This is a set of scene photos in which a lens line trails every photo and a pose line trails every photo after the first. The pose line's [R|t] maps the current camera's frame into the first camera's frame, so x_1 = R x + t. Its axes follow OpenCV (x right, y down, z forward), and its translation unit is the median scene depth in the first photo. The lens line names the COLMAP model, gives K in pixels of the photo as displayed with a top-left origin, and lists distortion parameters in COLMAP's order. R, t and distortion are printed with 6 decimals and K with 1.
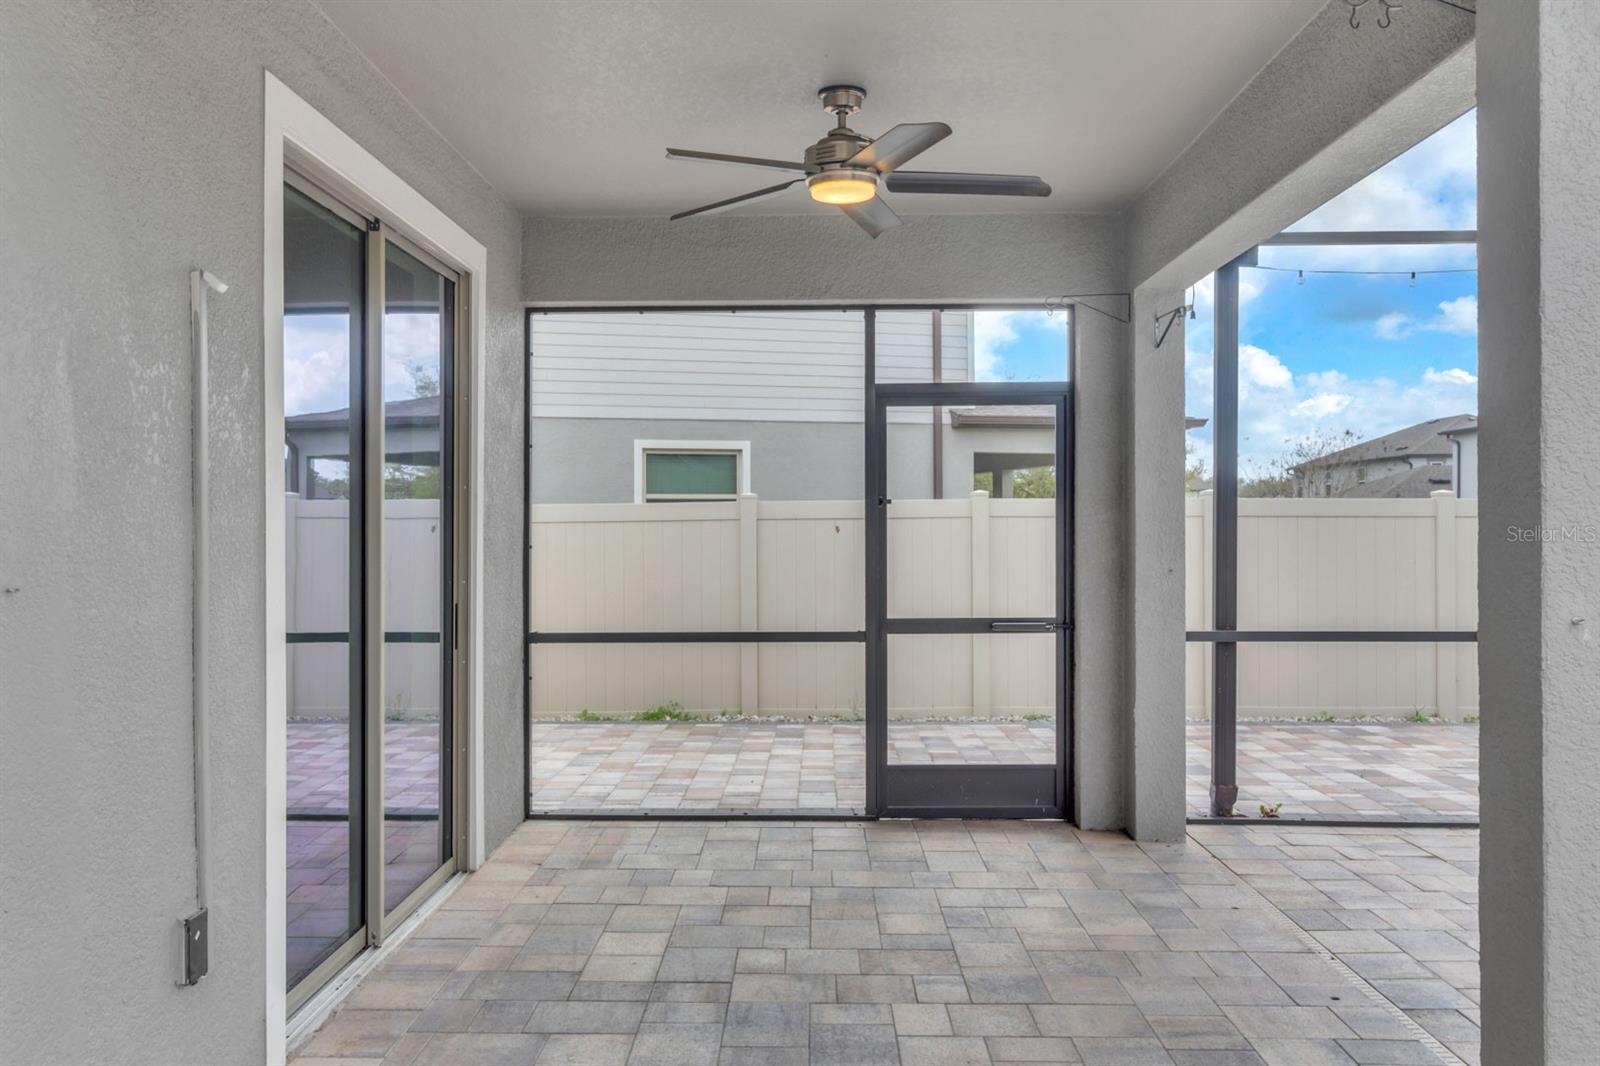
lens RADIAL K [[1207.4, 0, 800.0], [0, 1207.4, 533.0], [0, 0, 1]] dist [0.001542, 0.000278]
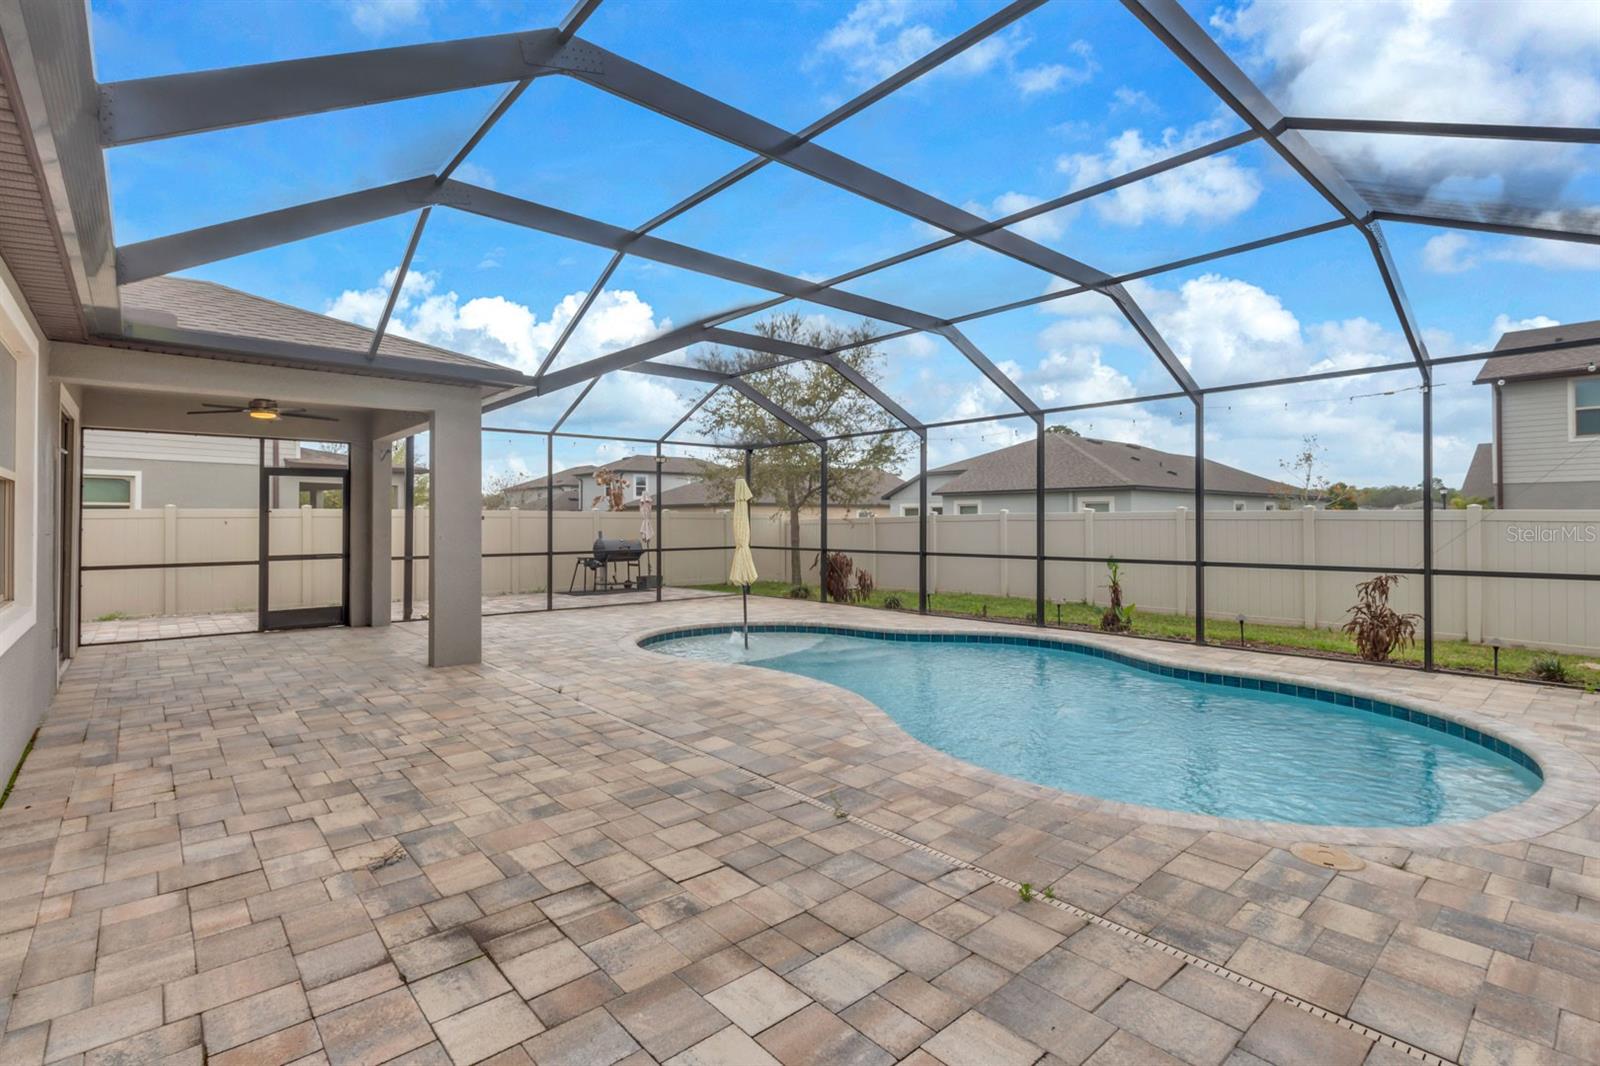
lens RADIAL K [[750.2, 0, 794.4], [0, 750.2, 514.9], [0, 0, 1]] dist [0.001928, 0.000255]
pose [[0.732951, 0.008956, 0.680223, -0.203966], [0.001847, 0.999883, -0.015156, 0.009026], [-0.680279, 0.012365, 0.732849, -0.988229]]
